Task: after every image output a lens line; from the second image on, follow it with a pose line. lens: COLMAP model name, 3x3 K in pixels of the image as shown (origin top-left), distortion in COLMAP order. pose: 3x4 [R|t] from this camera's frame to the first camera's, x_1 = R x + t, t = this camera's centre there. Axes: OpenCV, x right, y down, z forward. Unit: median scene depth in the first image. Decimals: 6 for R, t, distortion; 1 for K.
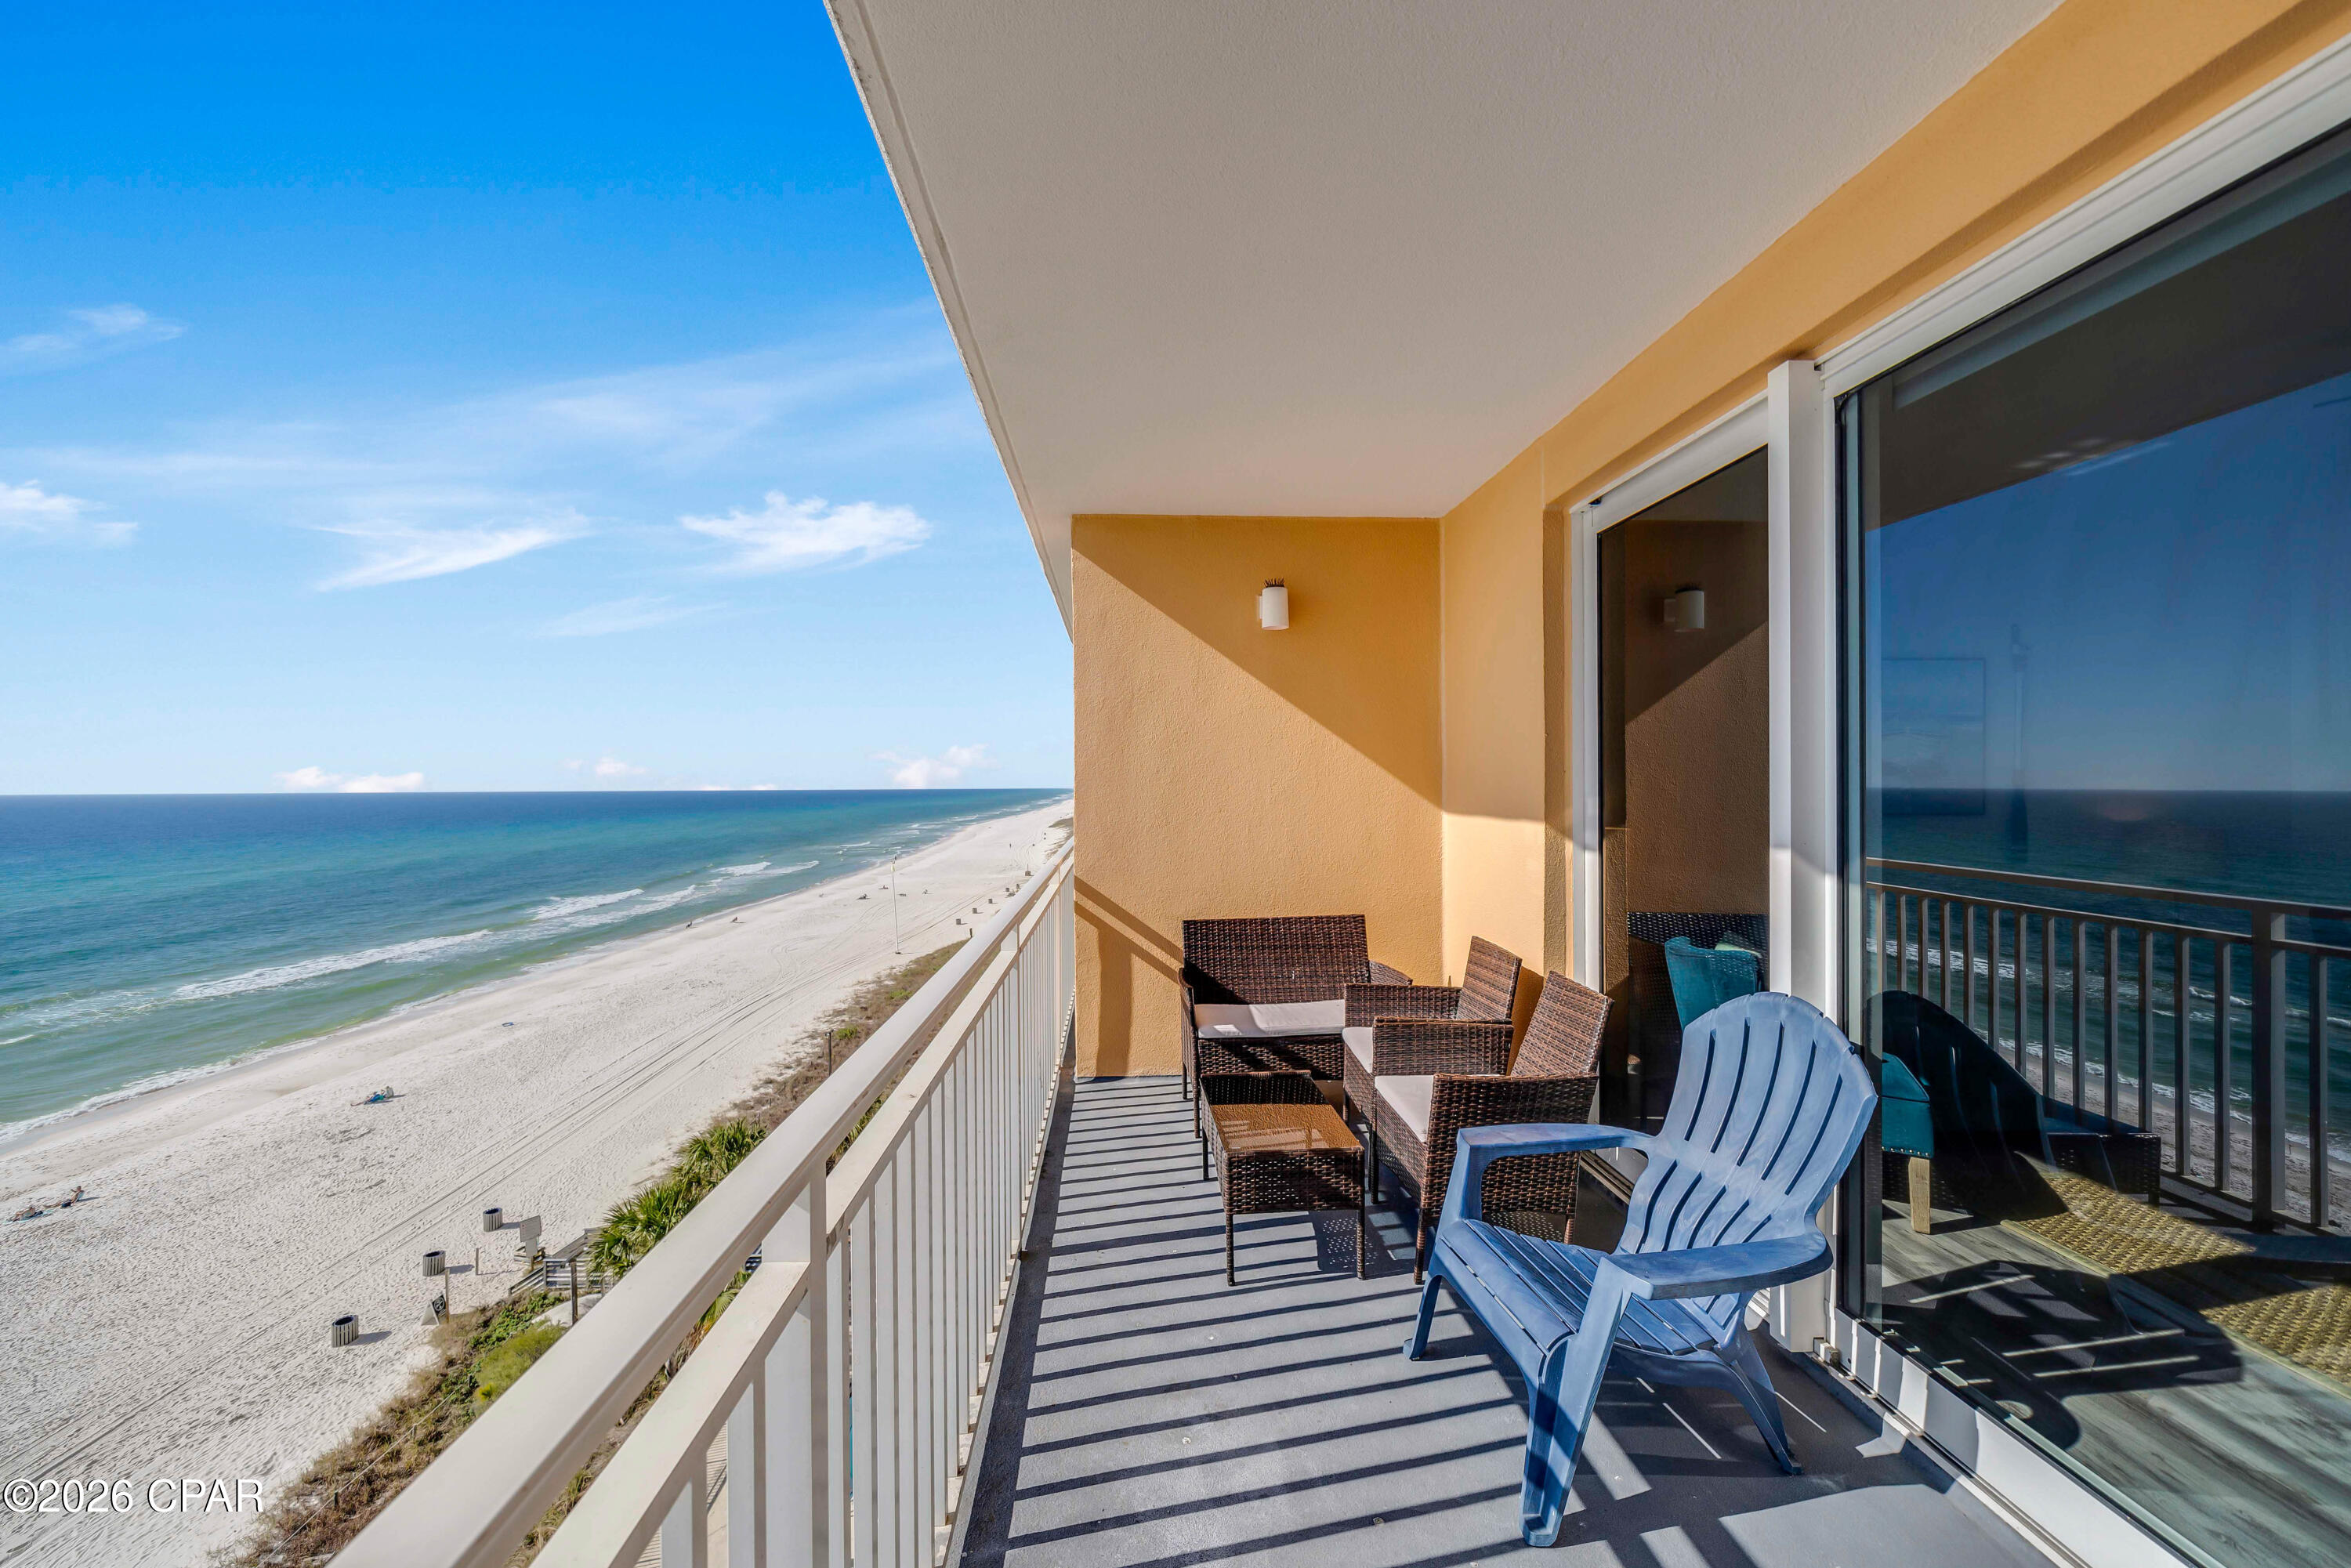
lens RADIAL K [[861.1, 0, 1170.3], [0, 861.1, 782.4], [0, 0, 1]] dist [-0.002937, -0.000169]
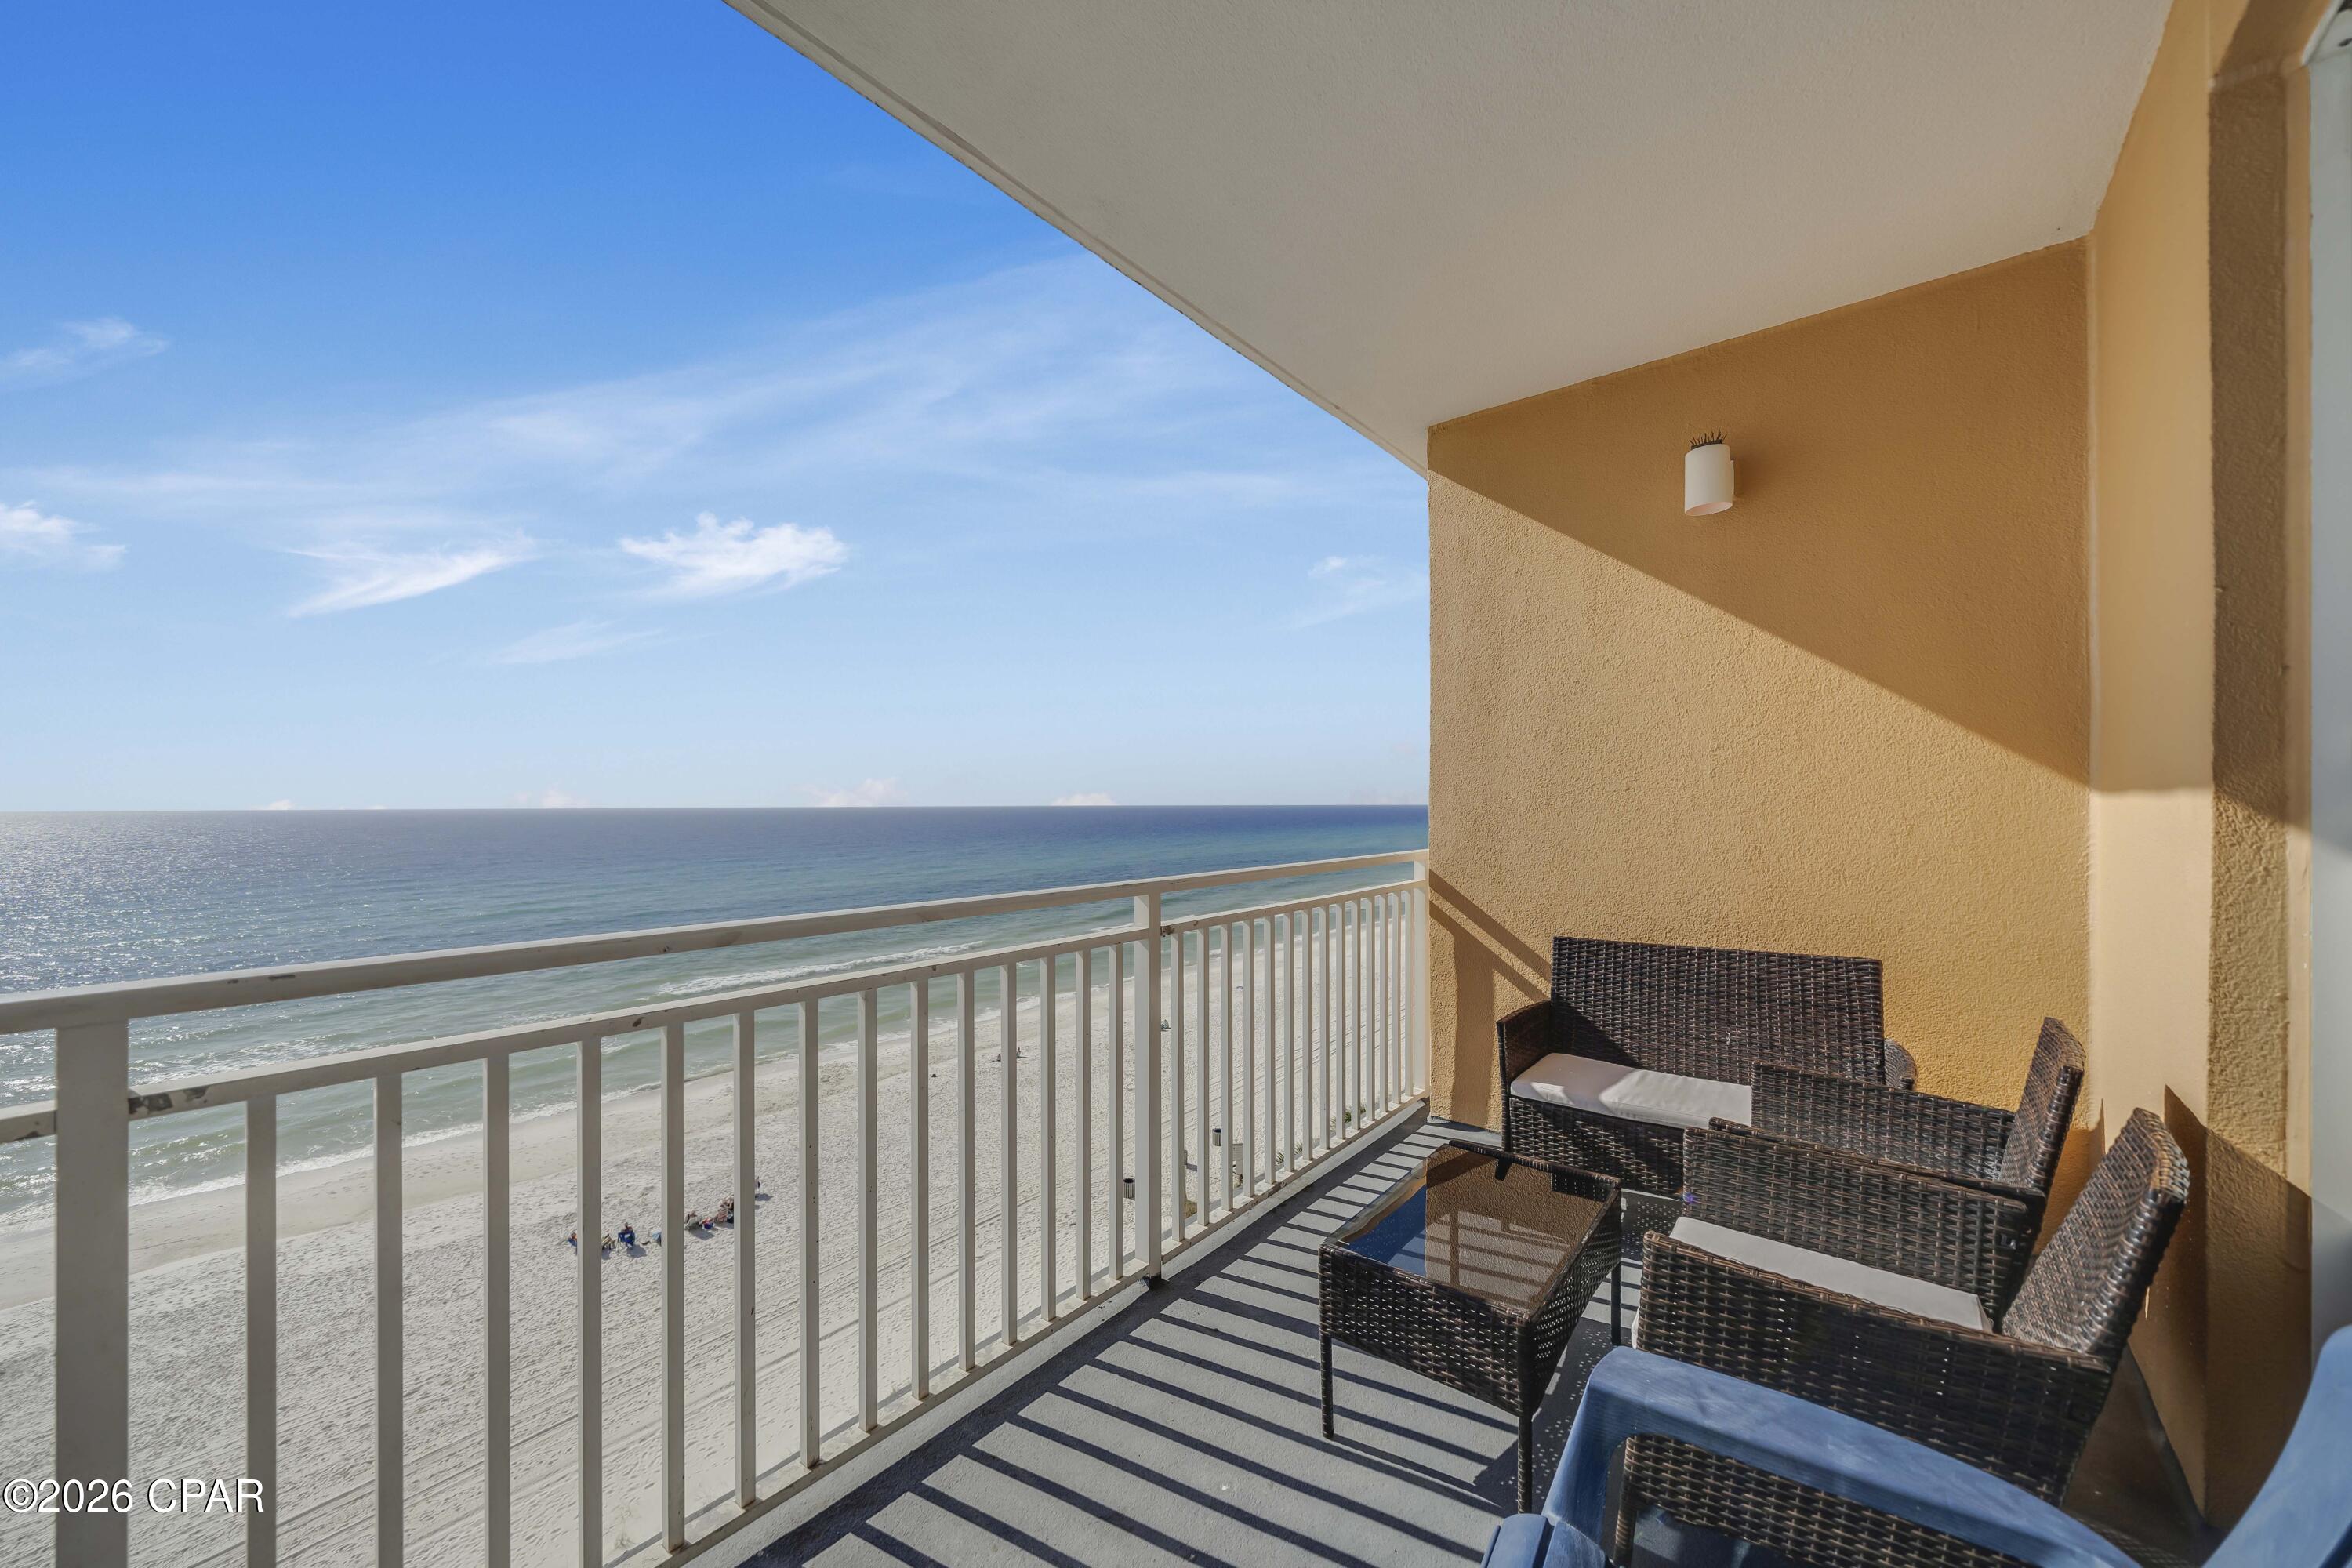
lens RADIAL K [[871.7, 0, 1174.1], [0, 871.7, 797.8], [0, 0, 1]] dist [-0.001449, -0.000185]
pose [[0.735410, -0.002741, -0.677617, 0.273774], [0.012298, 0.999881, 0.009303, 0.029700], [0.677511, -0.015174, 0.735356, 0.229303]]
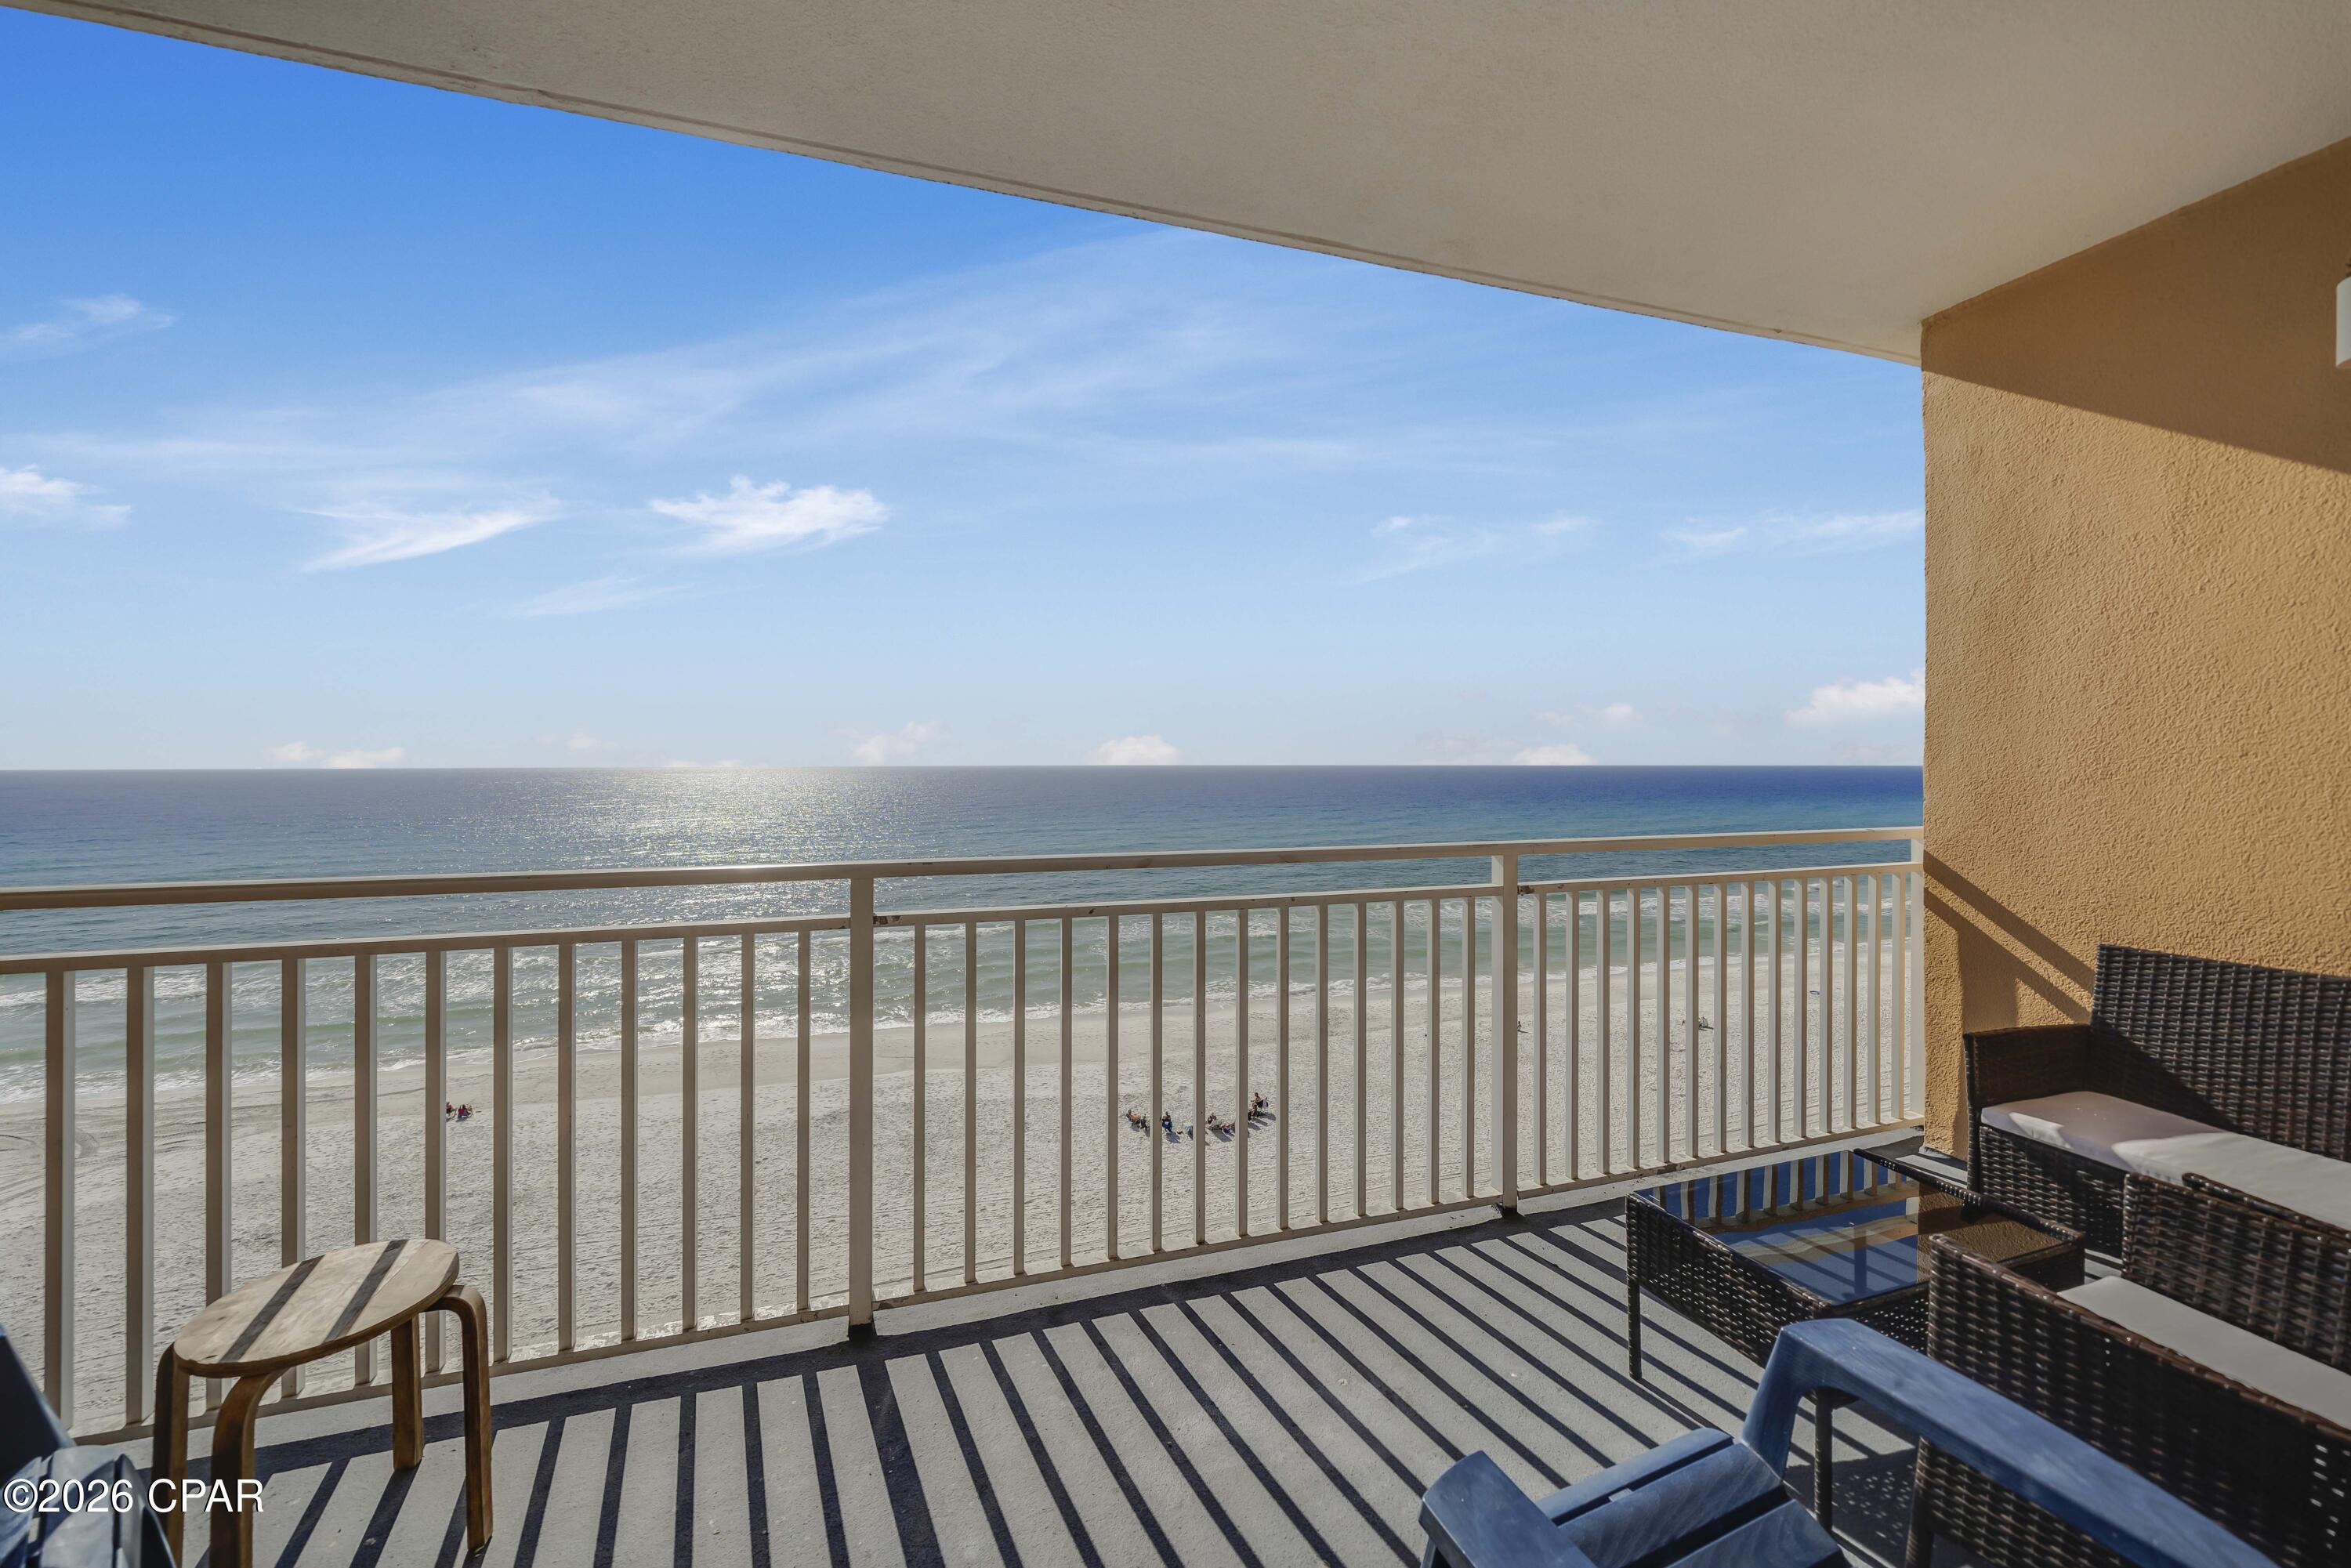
lens RADIAL K [[879.9, 0, 1158.4], [0, 879.9, 745.4], [0, 0, 1]] dist [-0.000948, 0.000427]
pose [[0.242777, -0.014160, -0.969979, 0.421444], [0.016535, 0.999809, -0.010457, 0.022663], [0.969941, -0.013500, 0.242965, 0.245770]]
